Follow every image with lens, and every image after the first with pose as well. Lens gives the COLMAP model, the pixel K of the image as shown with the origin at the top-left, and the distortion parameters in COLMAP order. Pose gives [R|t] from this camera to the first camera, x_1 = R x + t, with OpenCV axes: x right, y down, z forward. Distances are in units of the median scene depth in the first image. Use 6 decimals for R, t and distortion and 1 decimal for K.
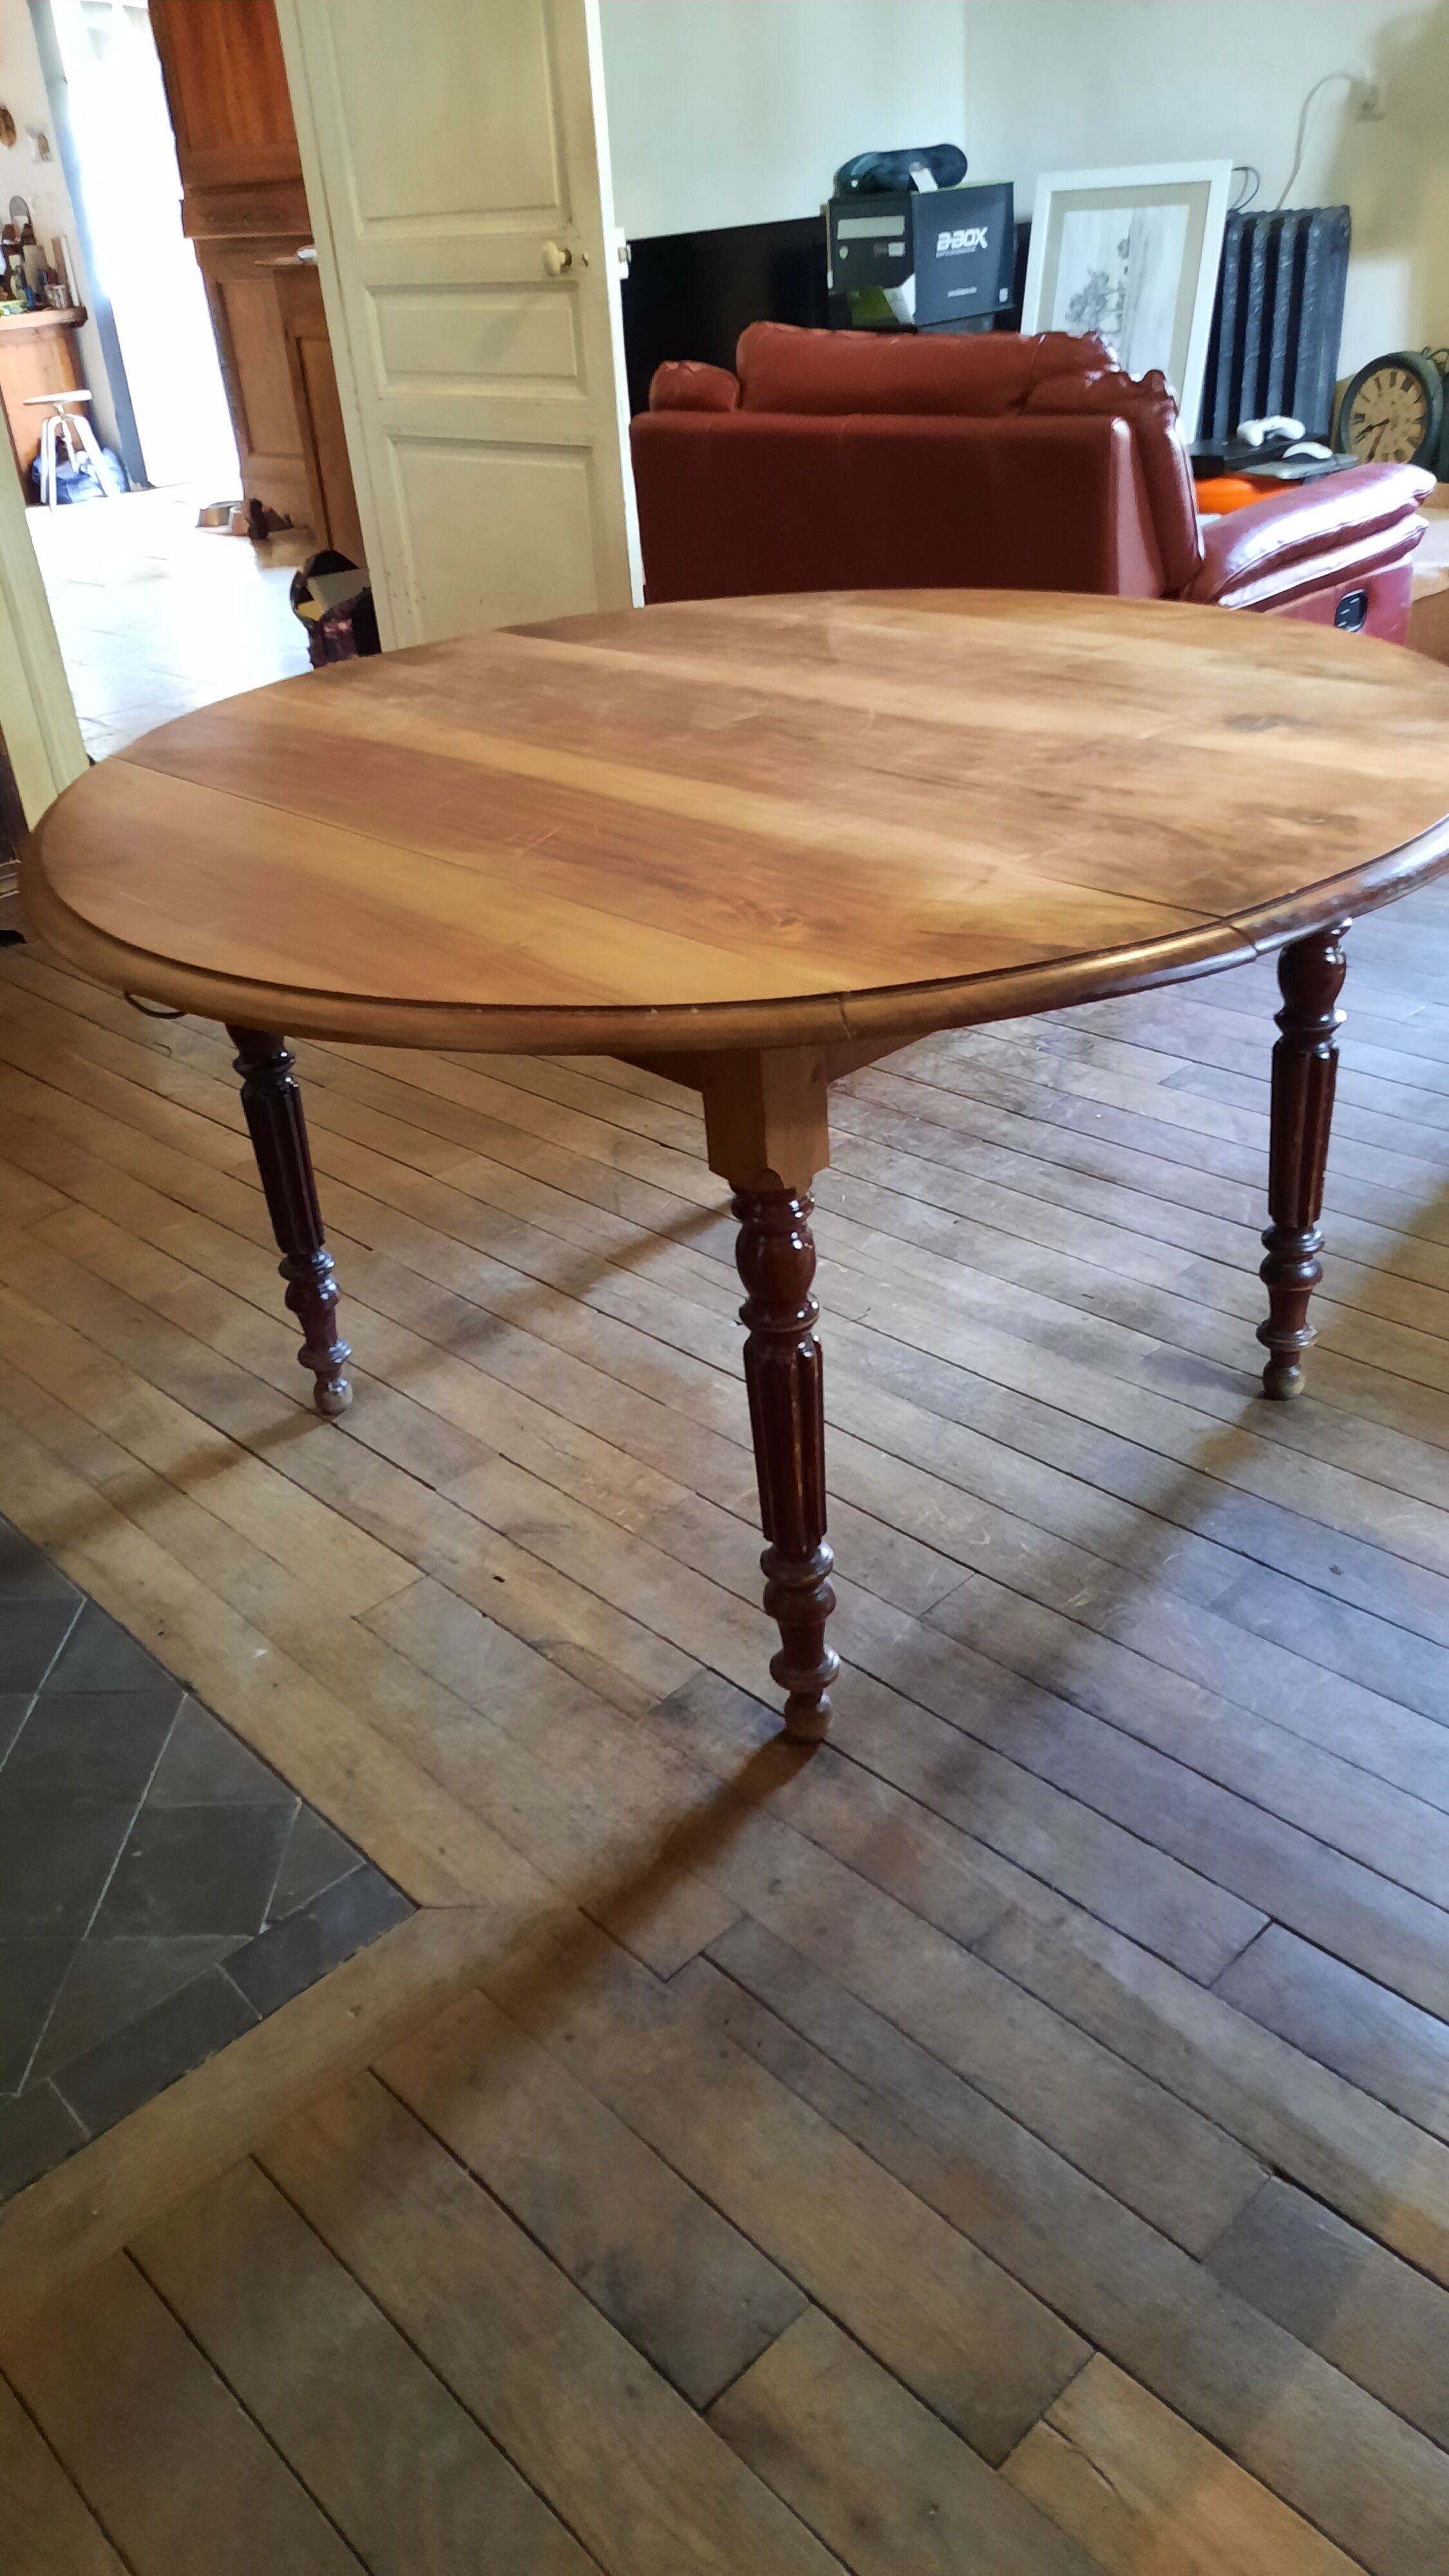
lens RADIAL K [[1865.8, 0, 718.4], [0, 1865.8, 1262.9], [0, 0, 1]] dist [0.058777, -0.052142]
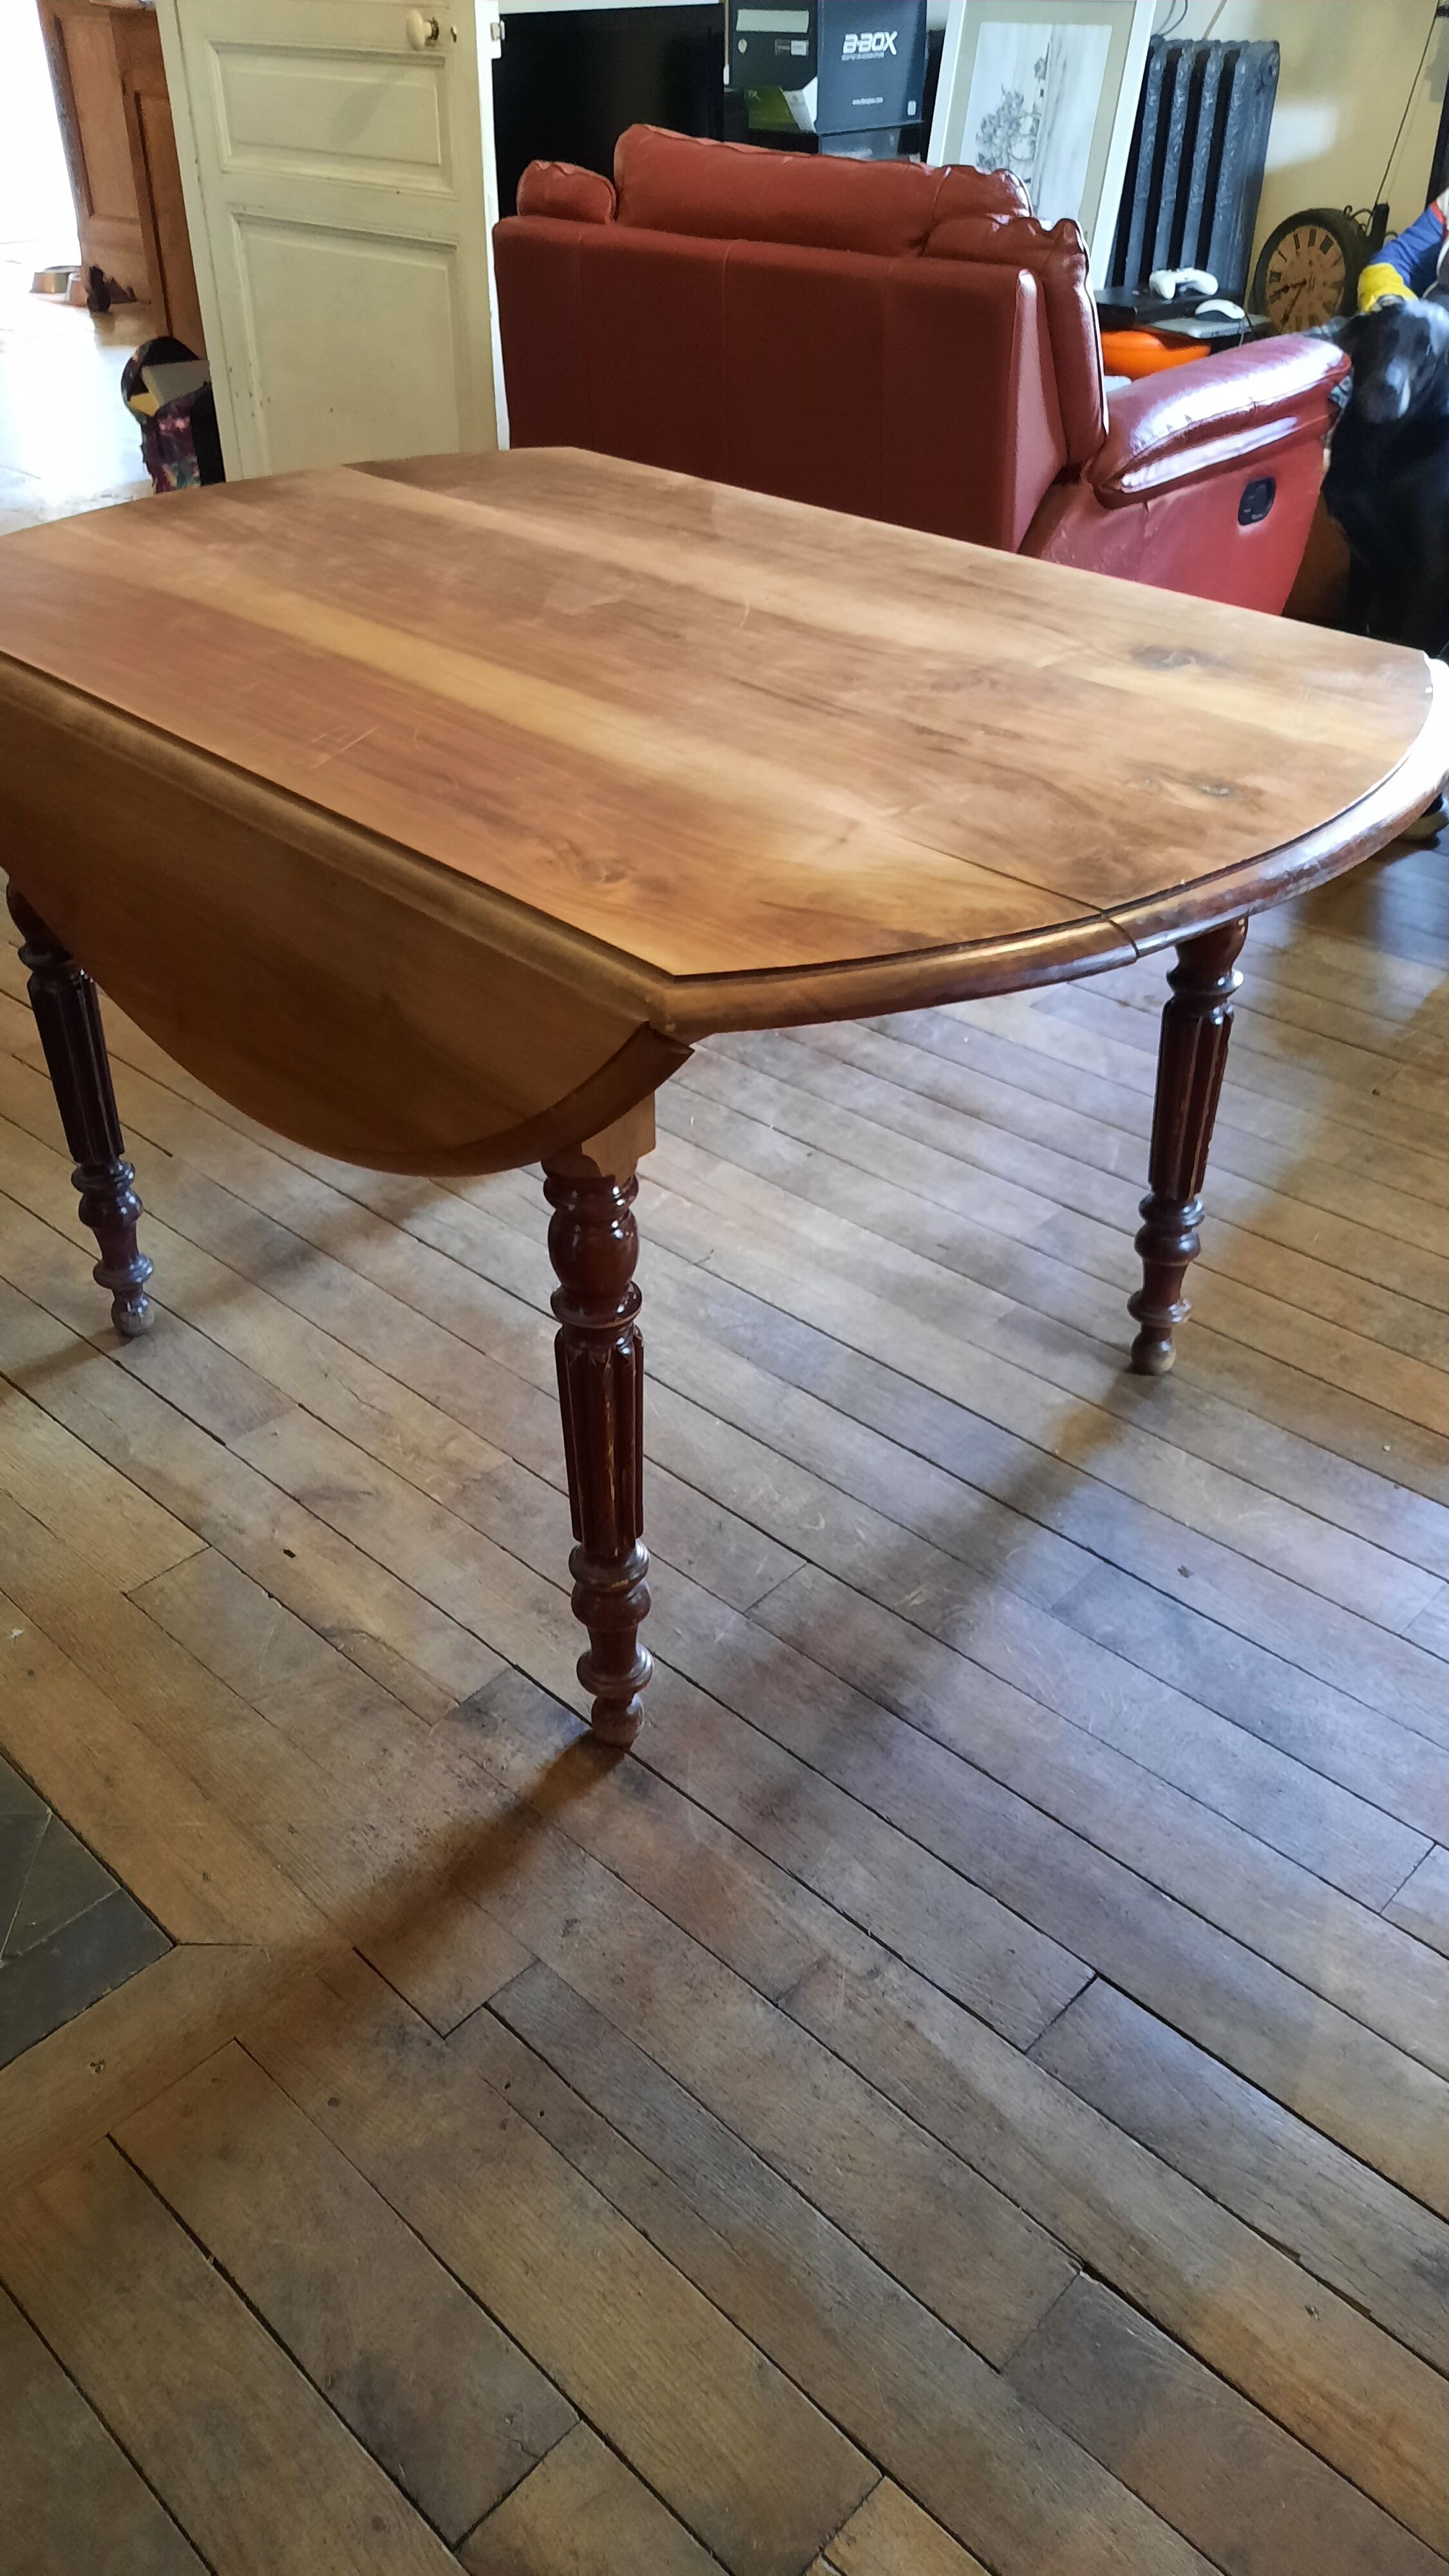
lens RADIAL K [[1892.3, 0, 732.5], [0, 1892.3, 1260.0], [0, 0, 1]] dist [0.053509, -0.063302]
pose [[0.996143, 0.033811, 0.080971, 0.018893], [-0.040212, 0.996082, 0.078764, -0.058167], [-0.077990, -0.081716, 0.993599, 0.078452]]
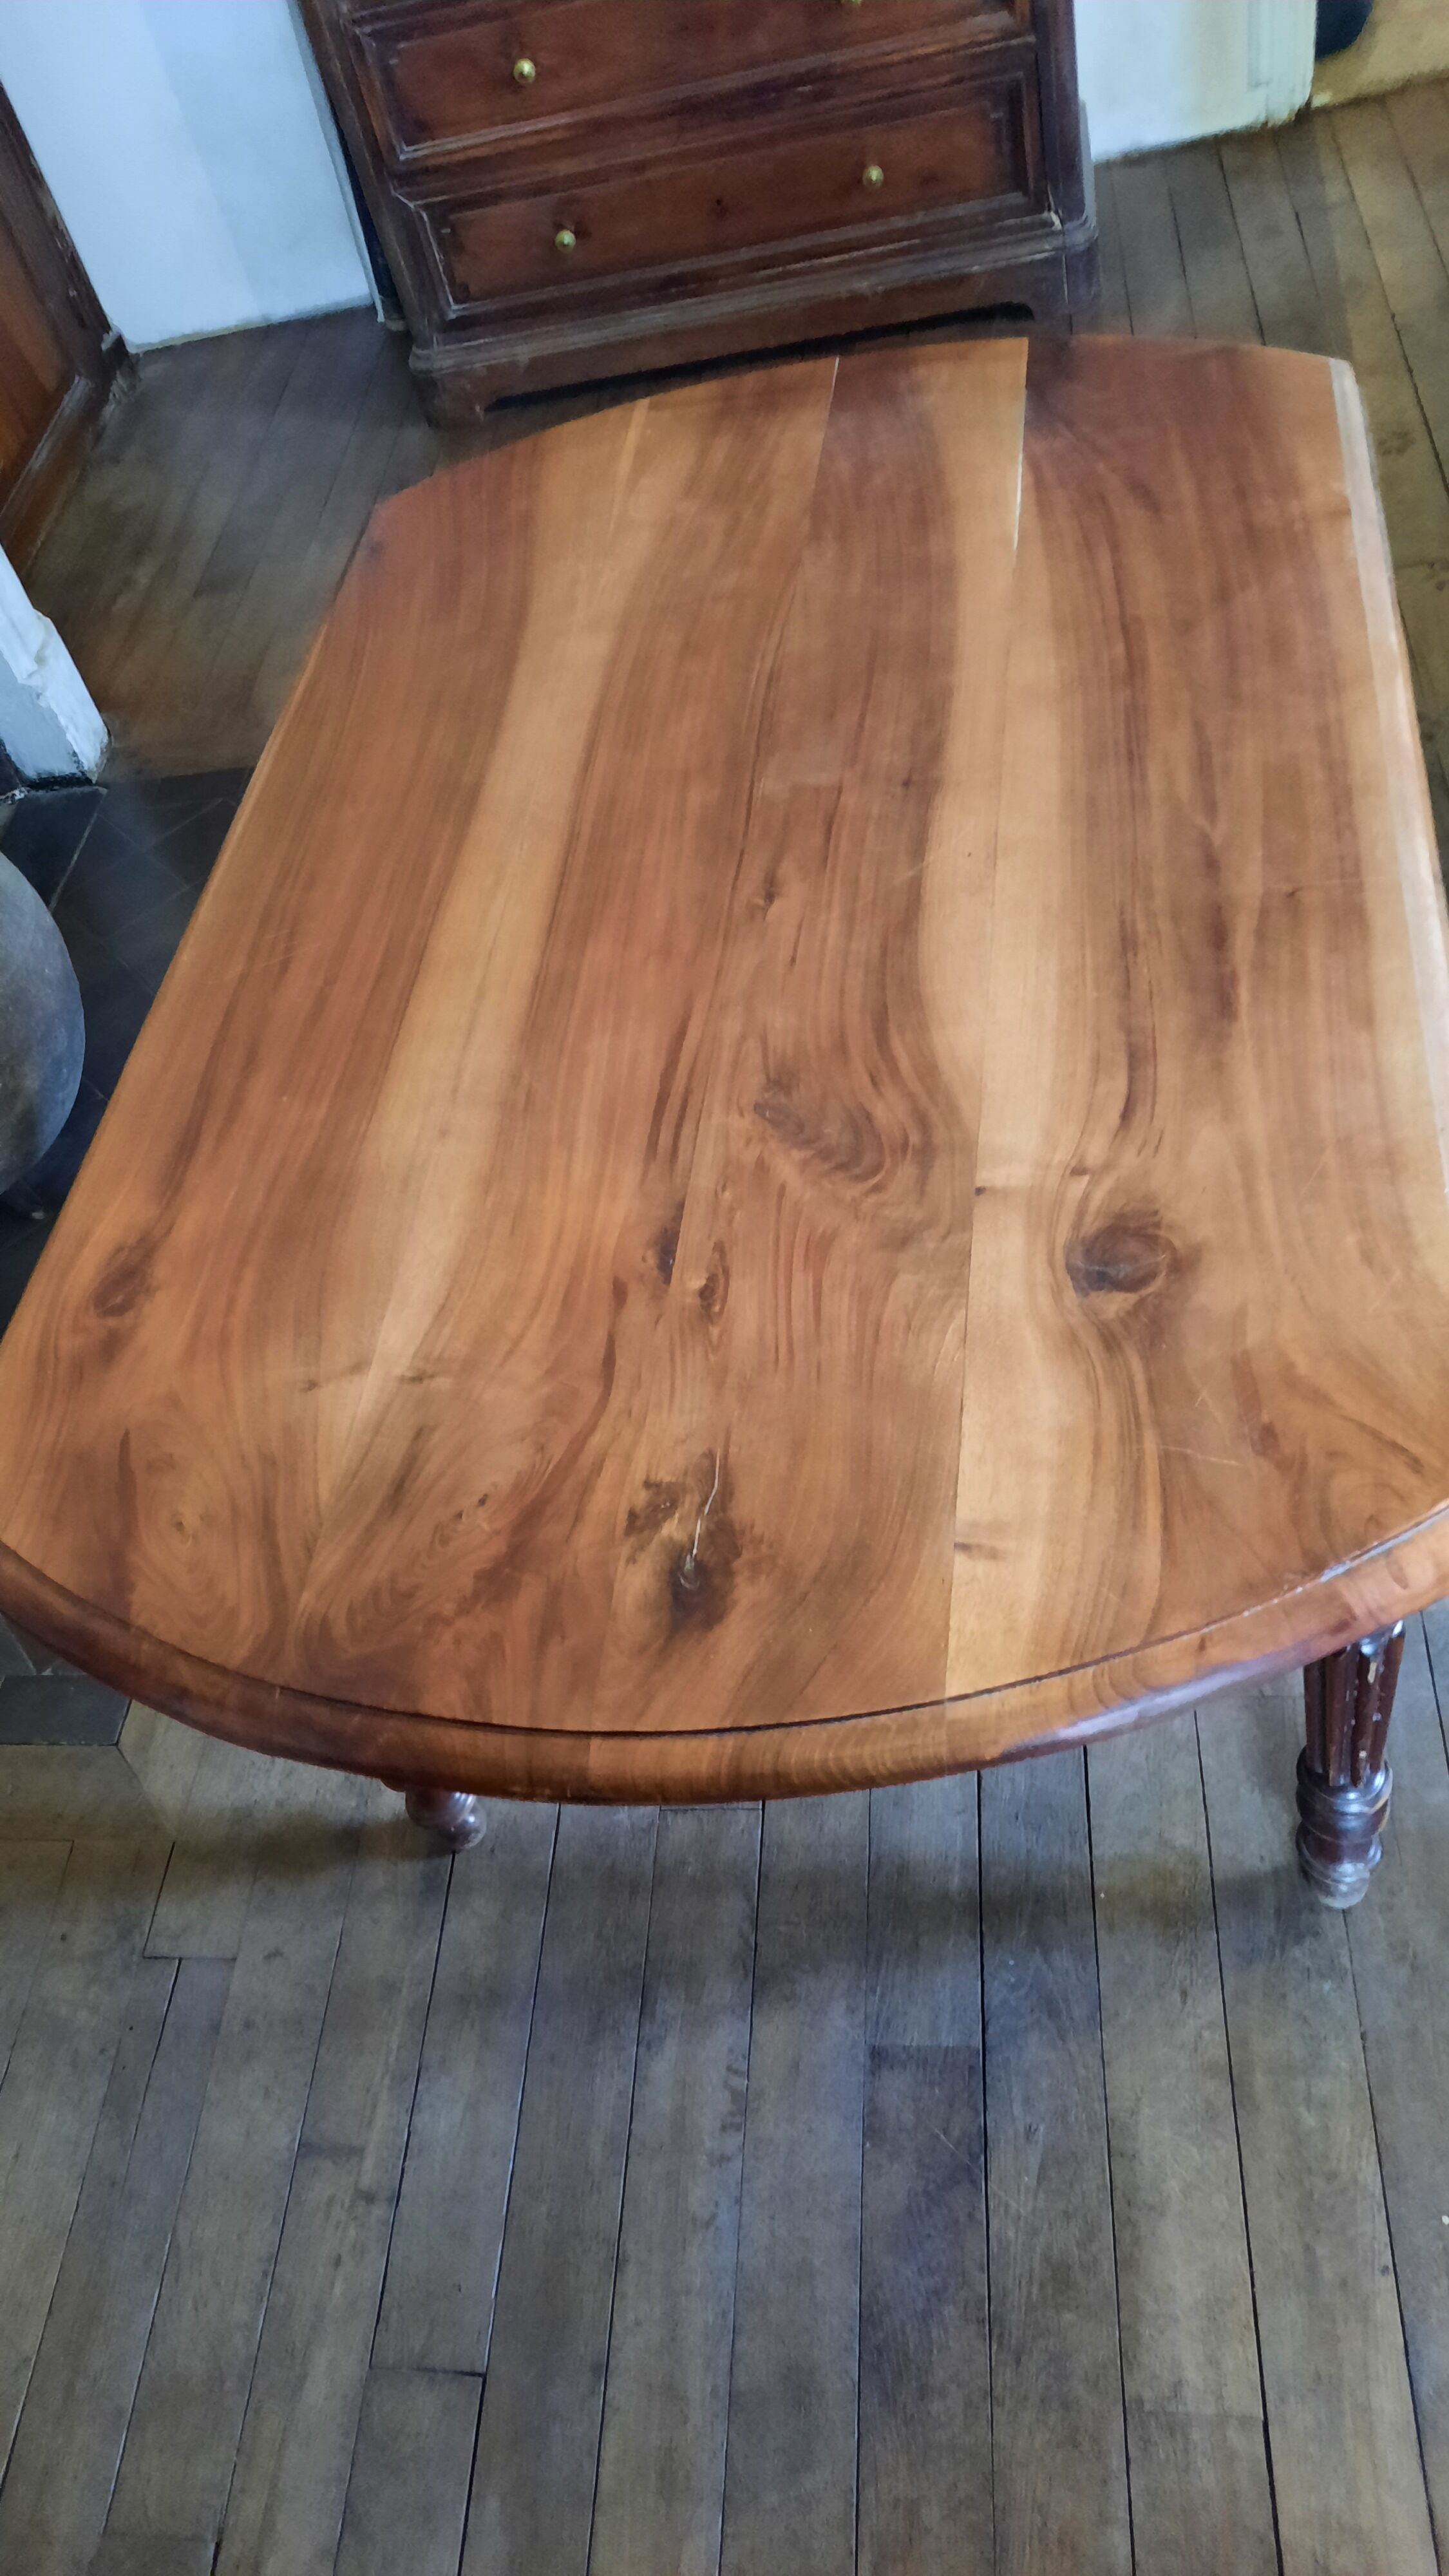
lens RADIAL K [[1851.0, 0, 582.2], [0, 1851.0, 1345.4], [0, 0, 1]] dist [0.051165, -0.056479]
pose [[0.660093, 0.539877, -0.522312, 0.425898], [-0.237601, 0.809677, 0.536628, -0.464385], [0.712617, -0.230123, 0.662737, 0.420111]]
